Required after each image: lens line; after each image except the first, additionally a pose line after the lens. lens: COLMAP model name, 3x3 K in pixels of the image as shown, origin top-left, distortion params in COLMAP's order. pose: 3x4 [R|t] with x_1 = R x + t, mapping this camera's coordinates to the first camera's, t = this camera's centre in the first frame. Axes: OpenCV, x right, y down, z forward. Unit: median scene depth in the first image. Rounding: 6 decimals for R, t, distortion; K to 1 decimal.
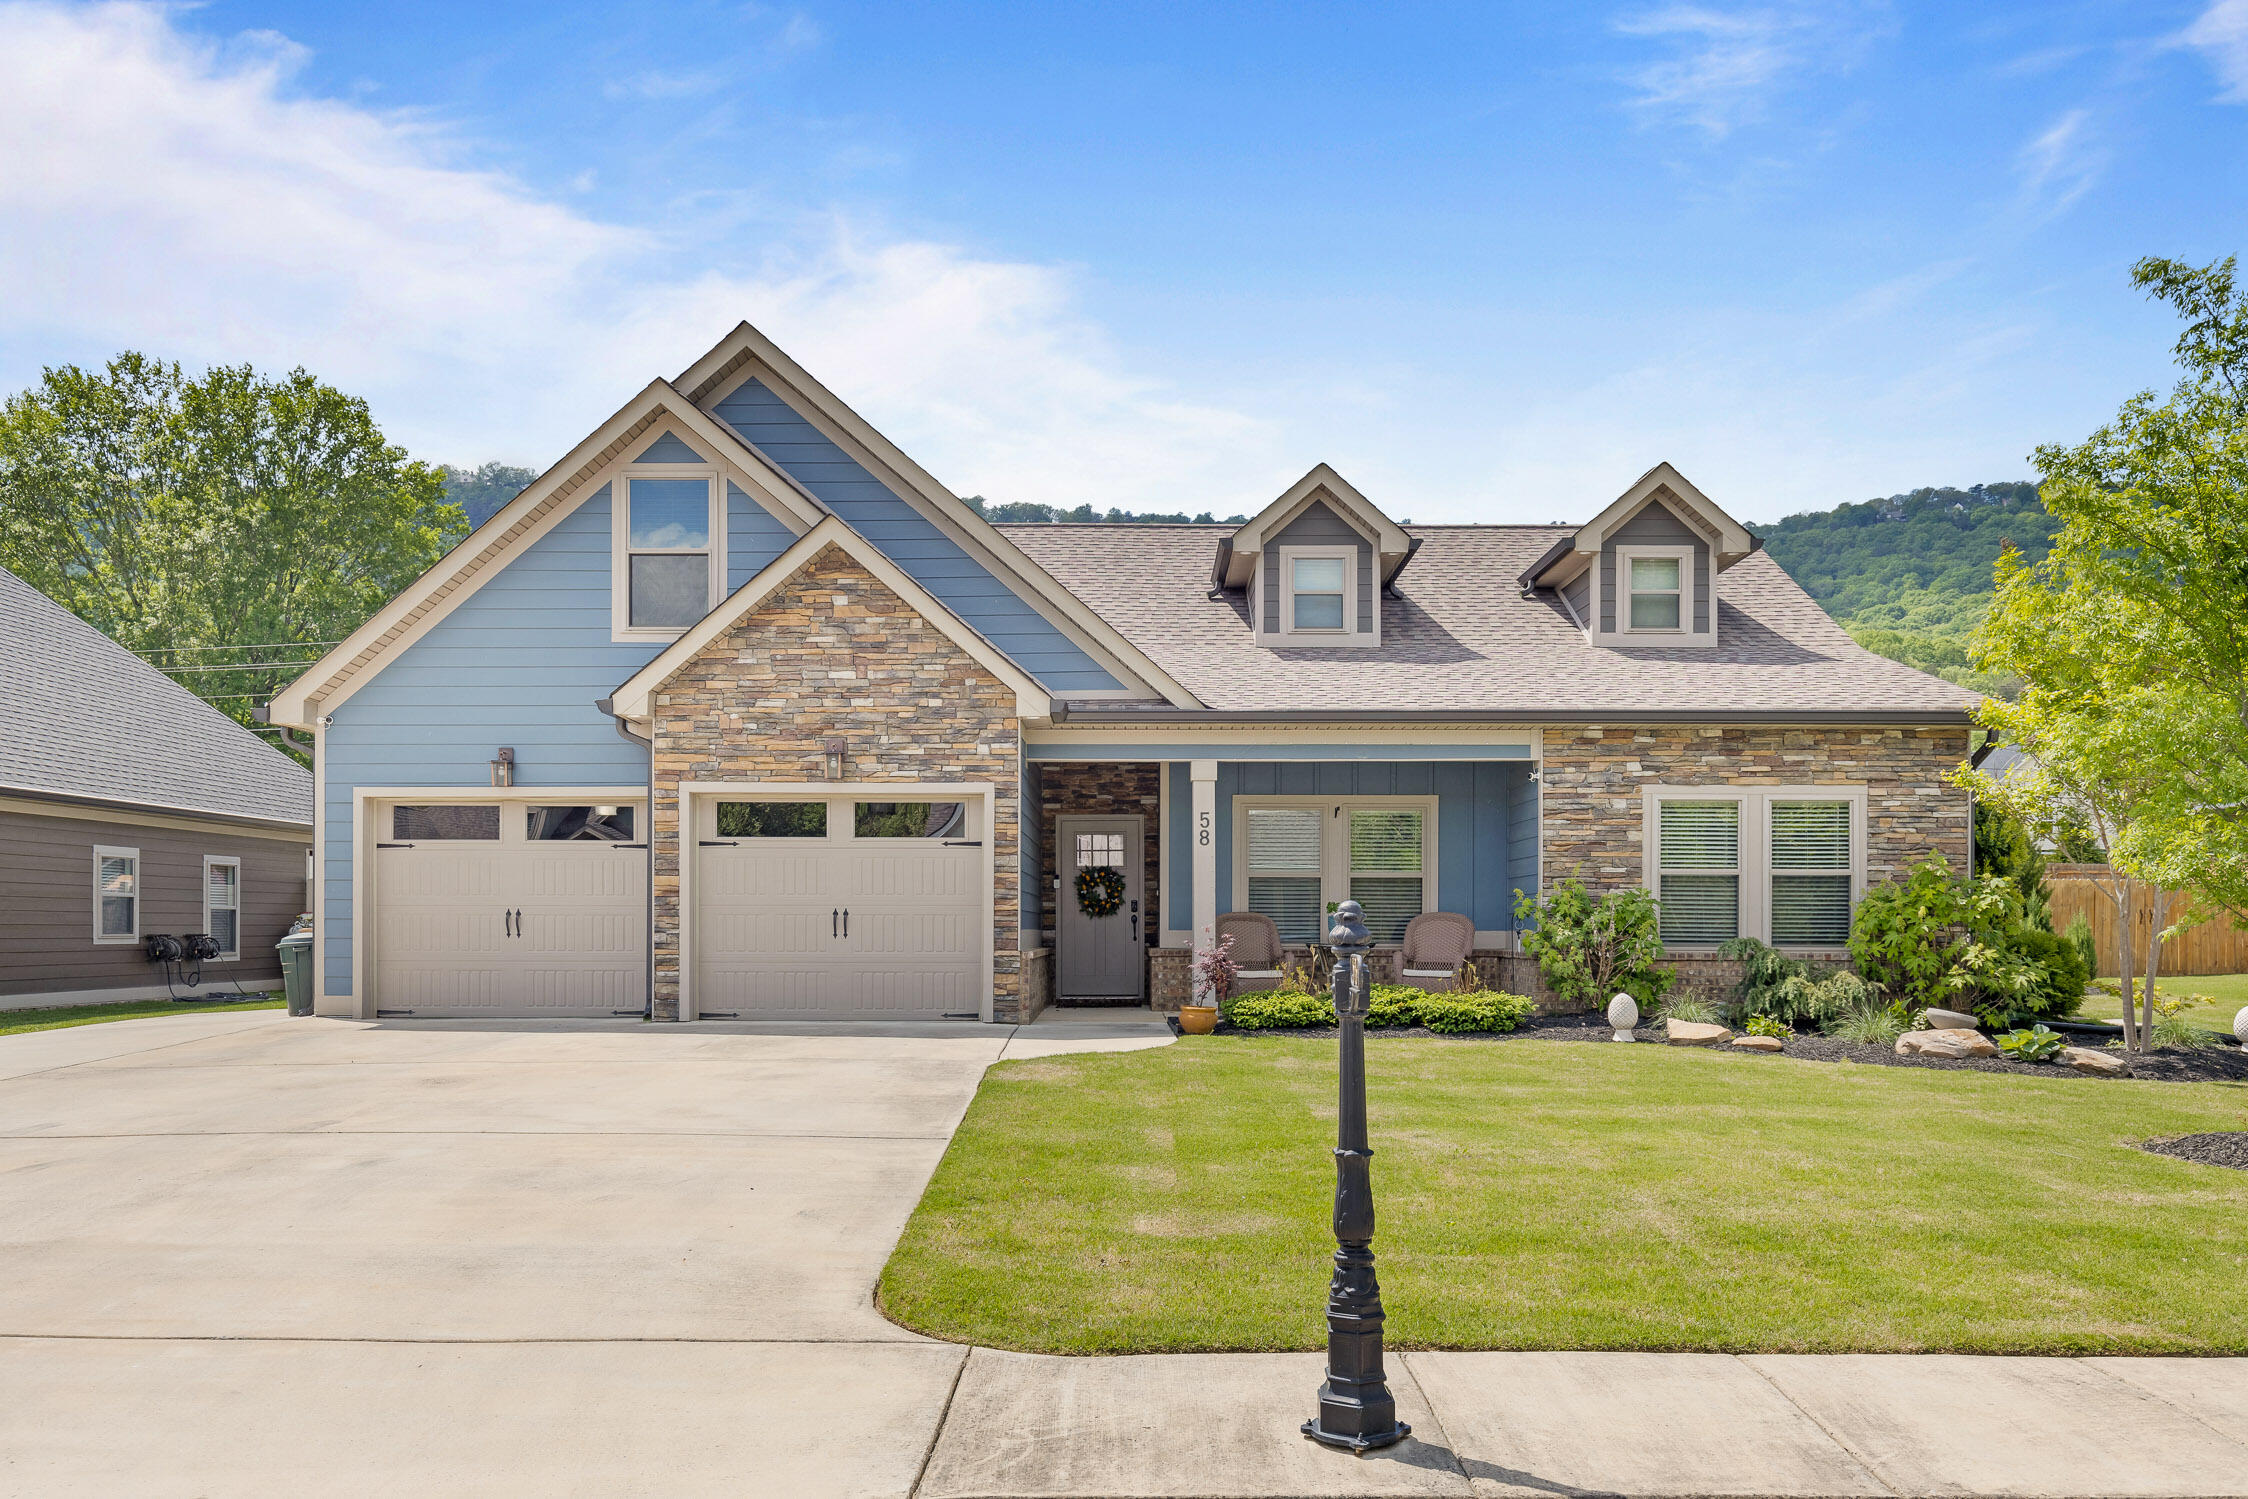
lens RADIAL K [[1748.1, 0, 1128.4], [0, 1748.1, 850.7], [0, 0, 1]] dist [-0.000974, -0.000938]
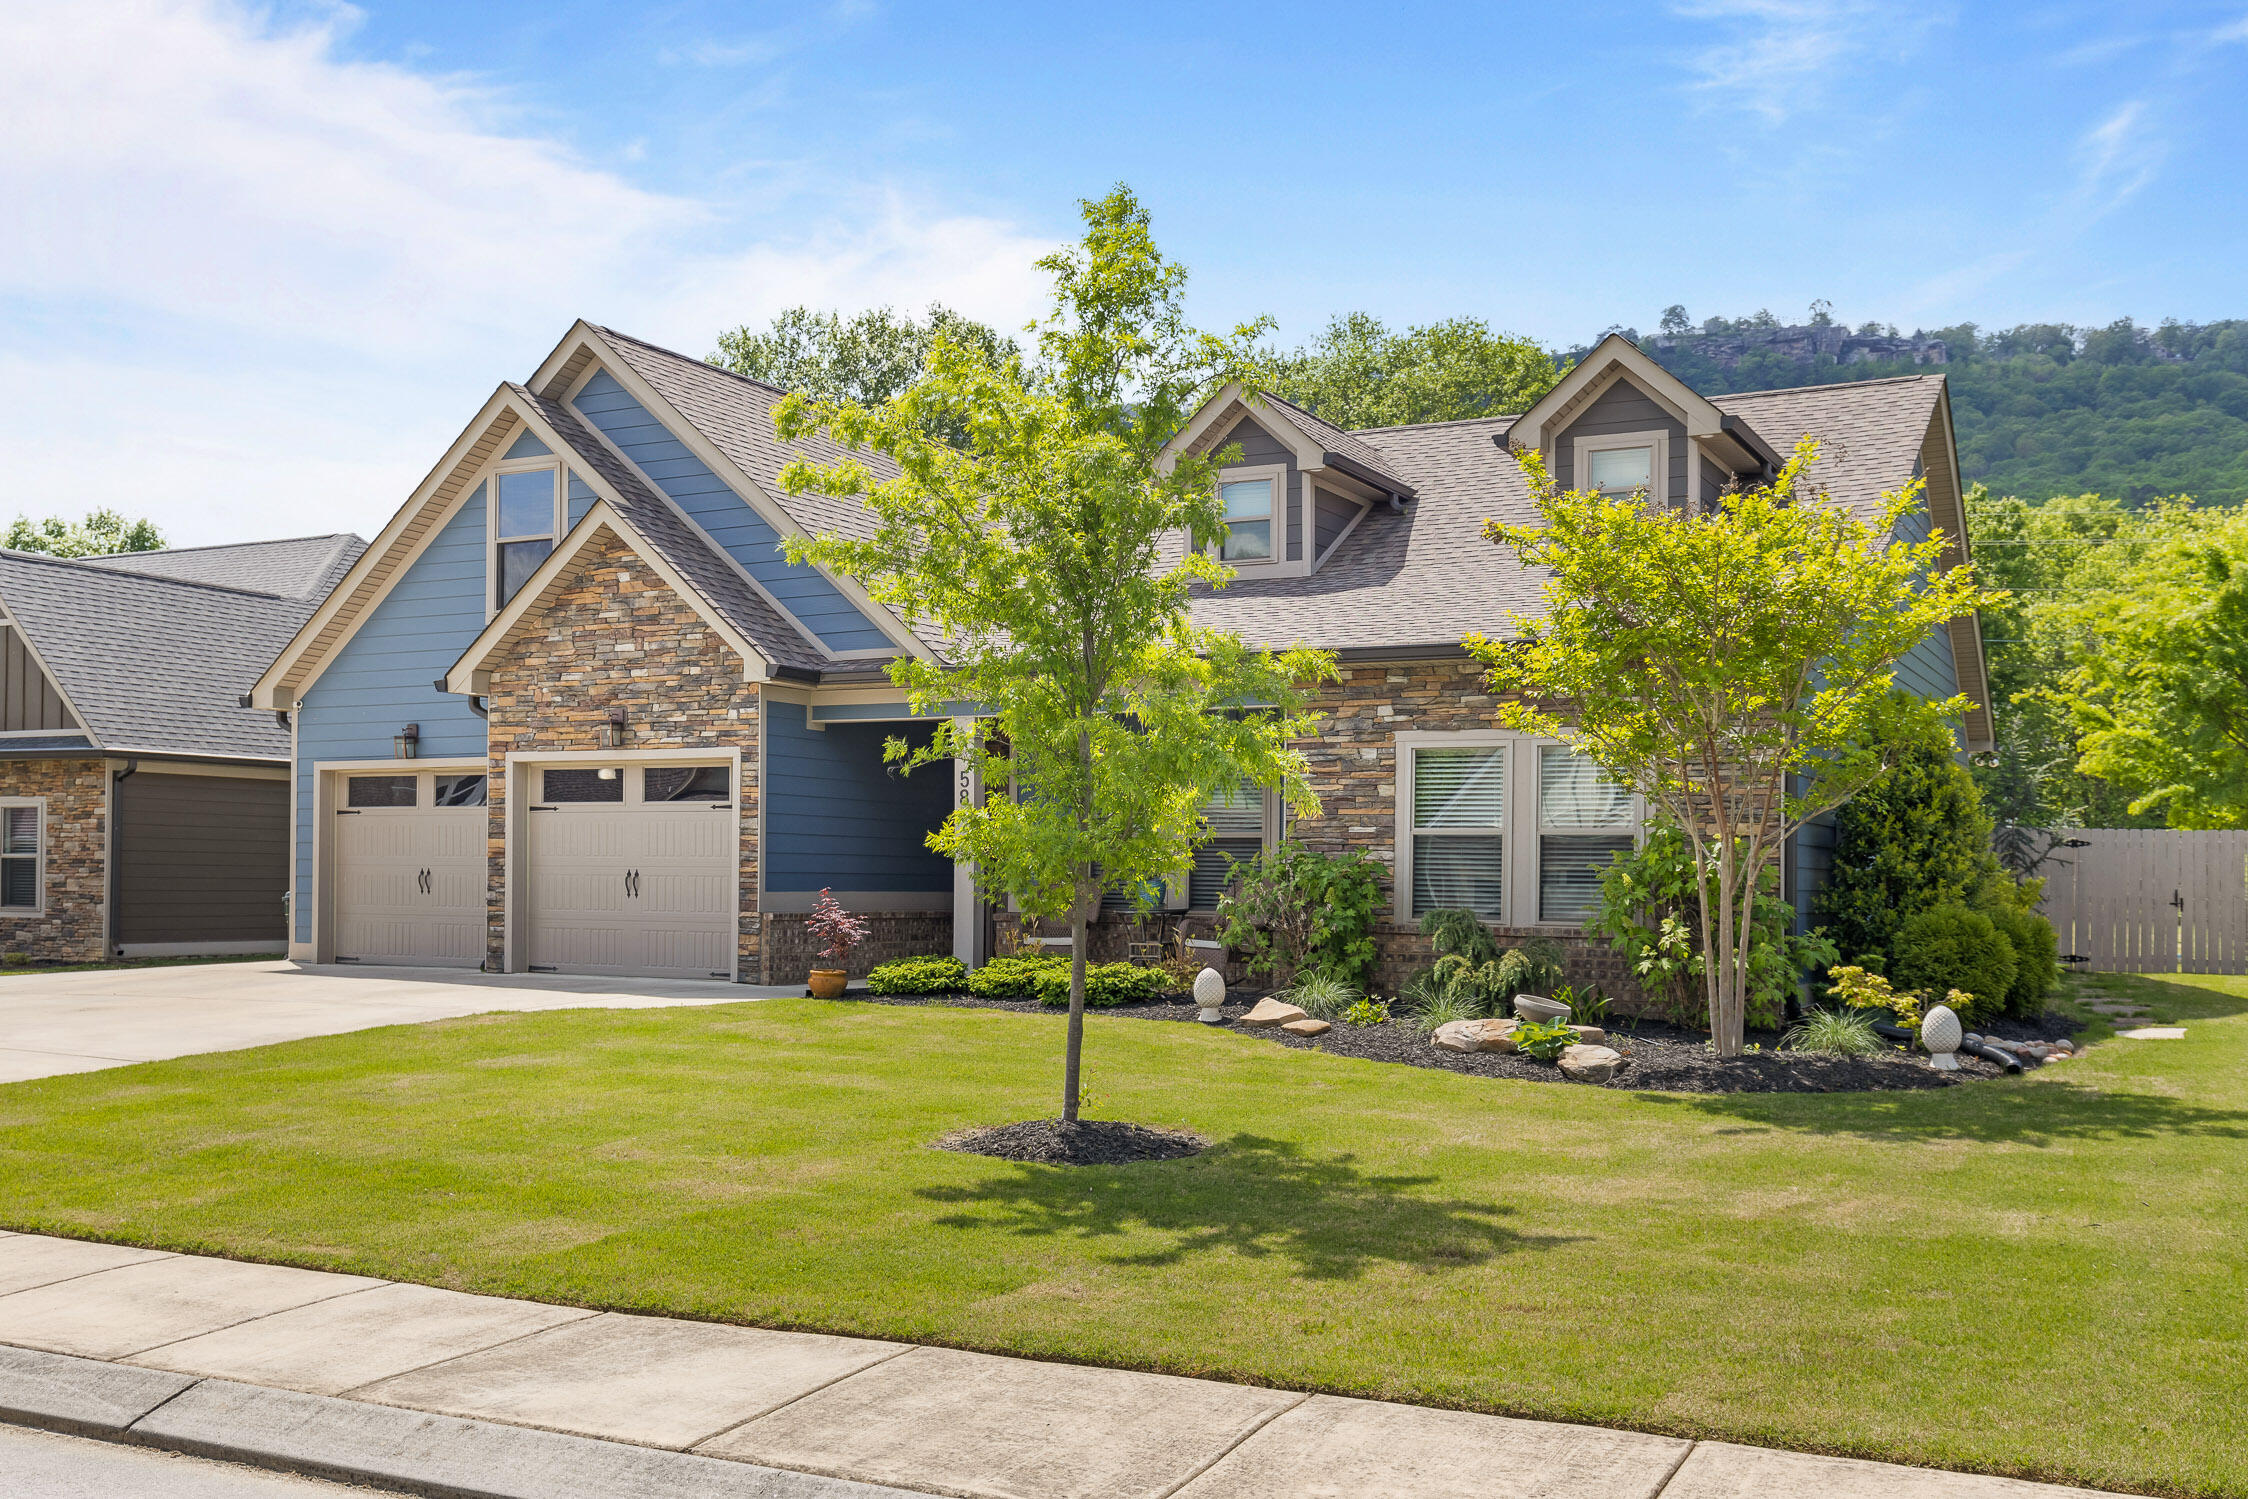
lens RADIAL K [[2133.8, 0, 1124.0], [0, 2133.8, 749.5], [0, 0, 1]] dist [-0.004984, 0.000080]
pose [[0.890828, -0.020767, -0.453865, 0.679195], [0.011970, 0.999681, -0.022247, -0.006880], [0.454182, 0.014386, 0.890793, -0.007402]]
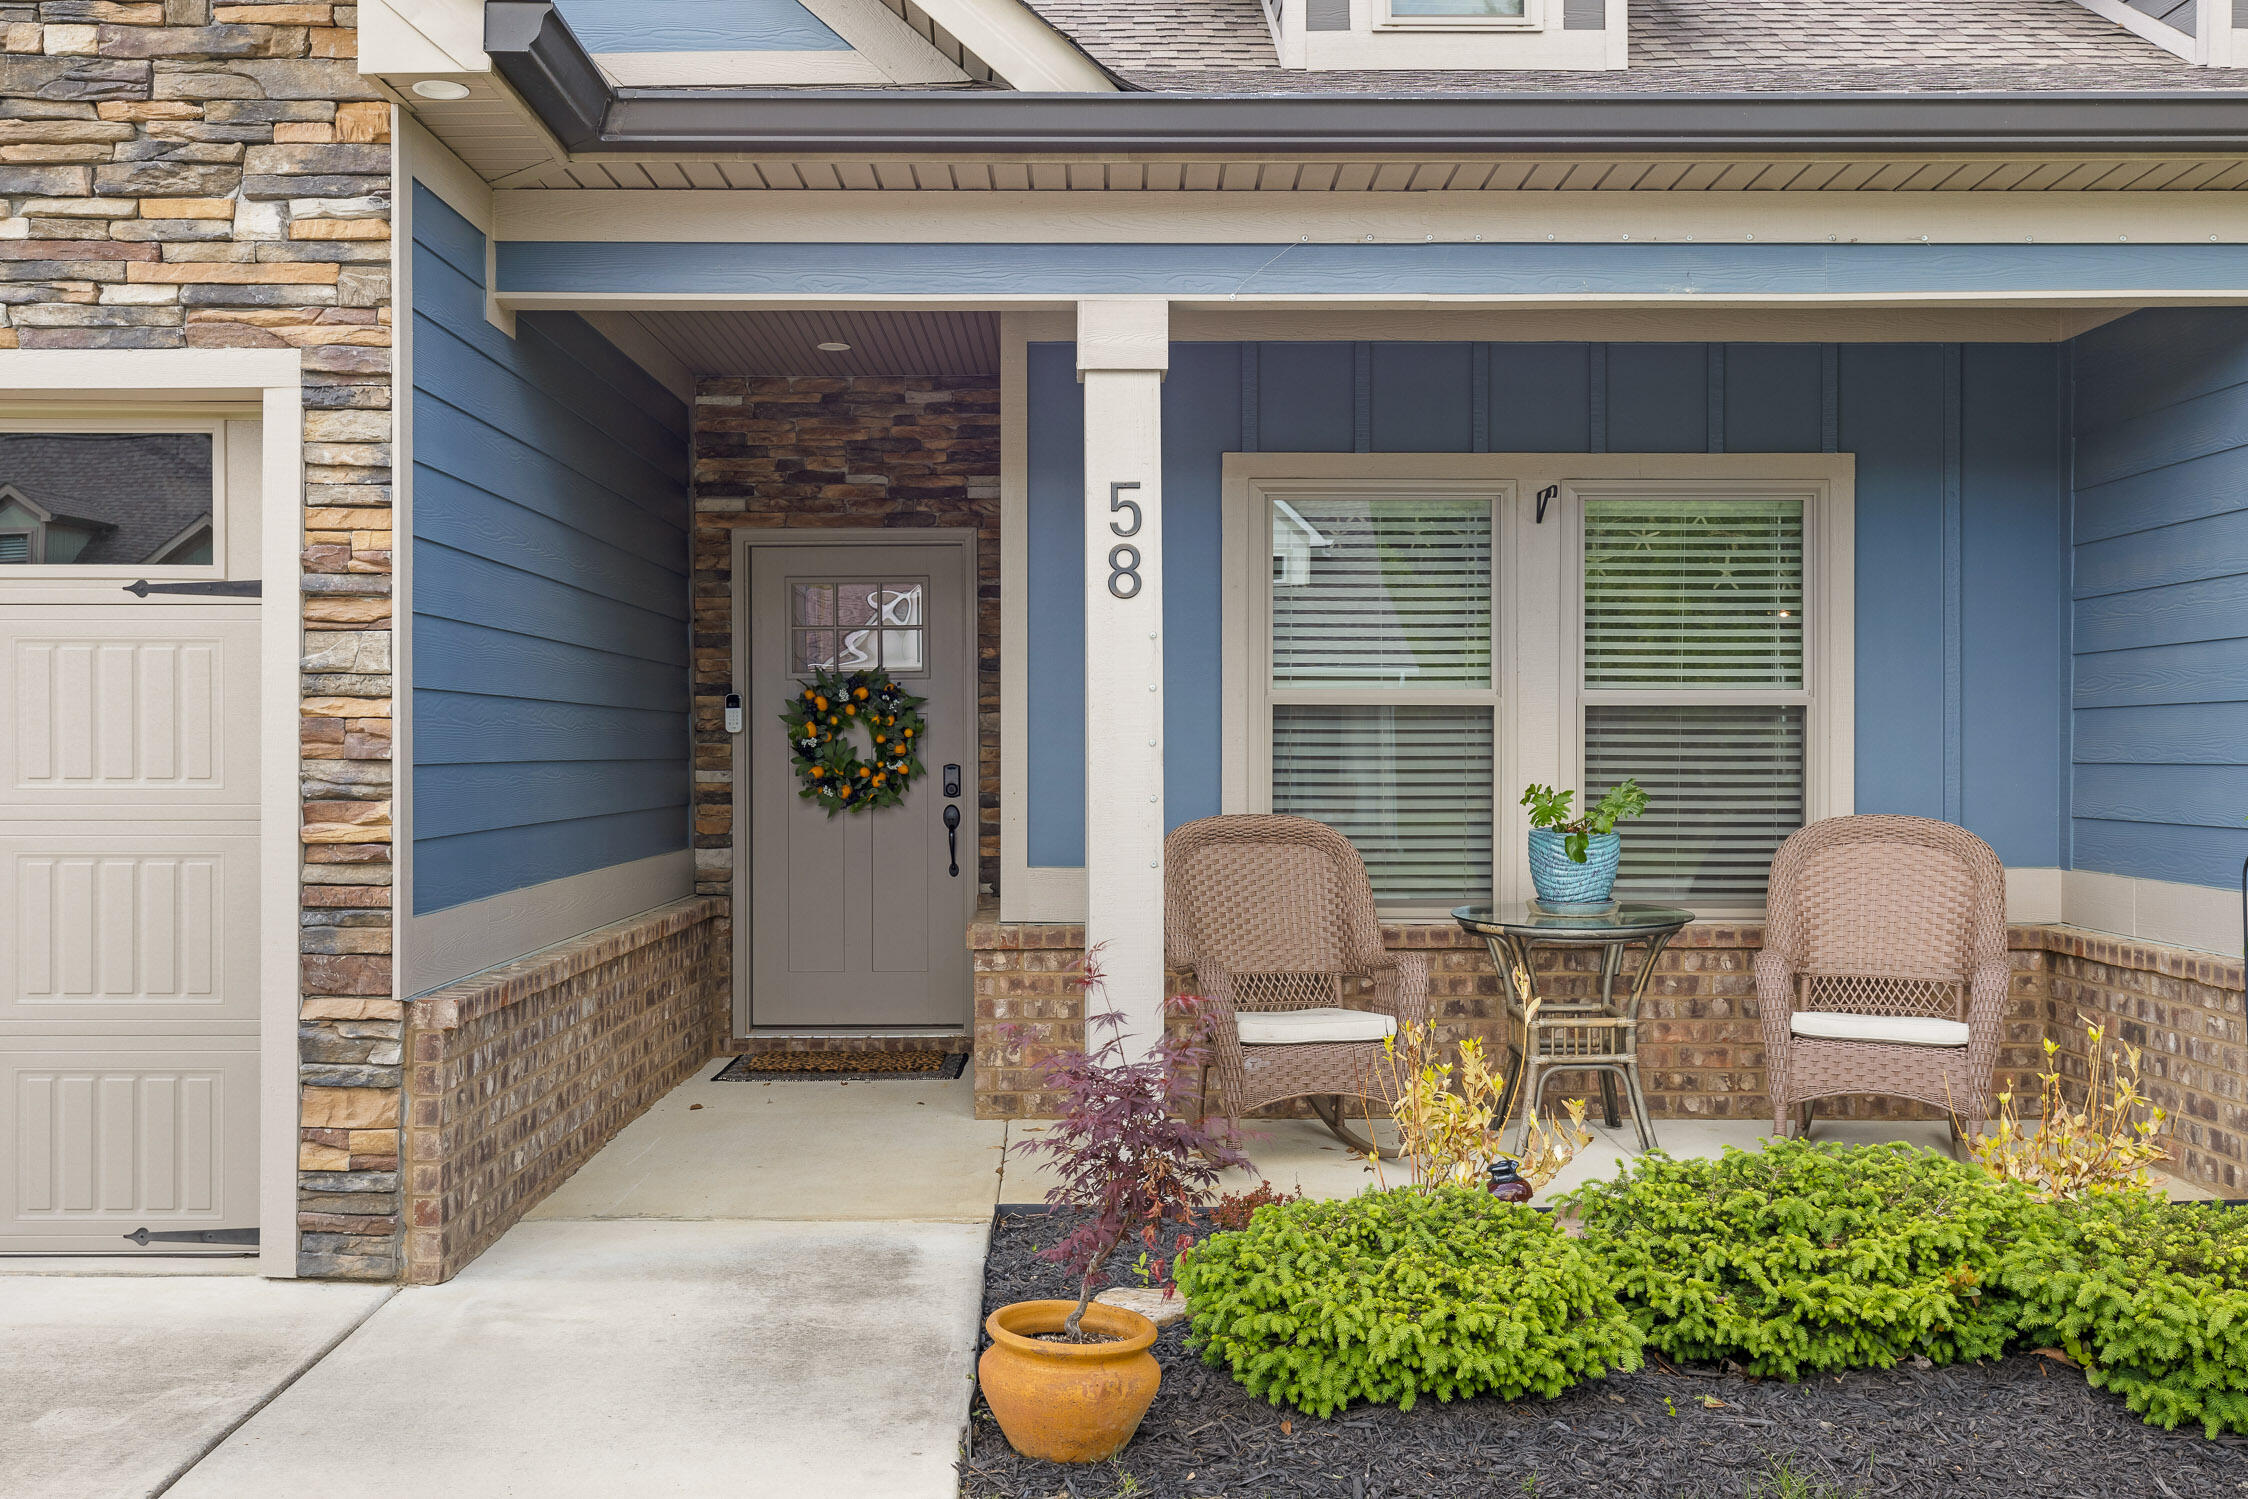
lens RADIAL K [[2139.4, 0, 1120.8], [0, 2139.4, 688.3], [0, 0, 1]] dist [0.018274, 0.001291]
pose [[0.999923, -0.003042, 0.012004, 0.040111], [0.002837, 0.999850, 0.017098, 0.006020], [-0.012055, -0.017062, 0.999782, 0.671796]]
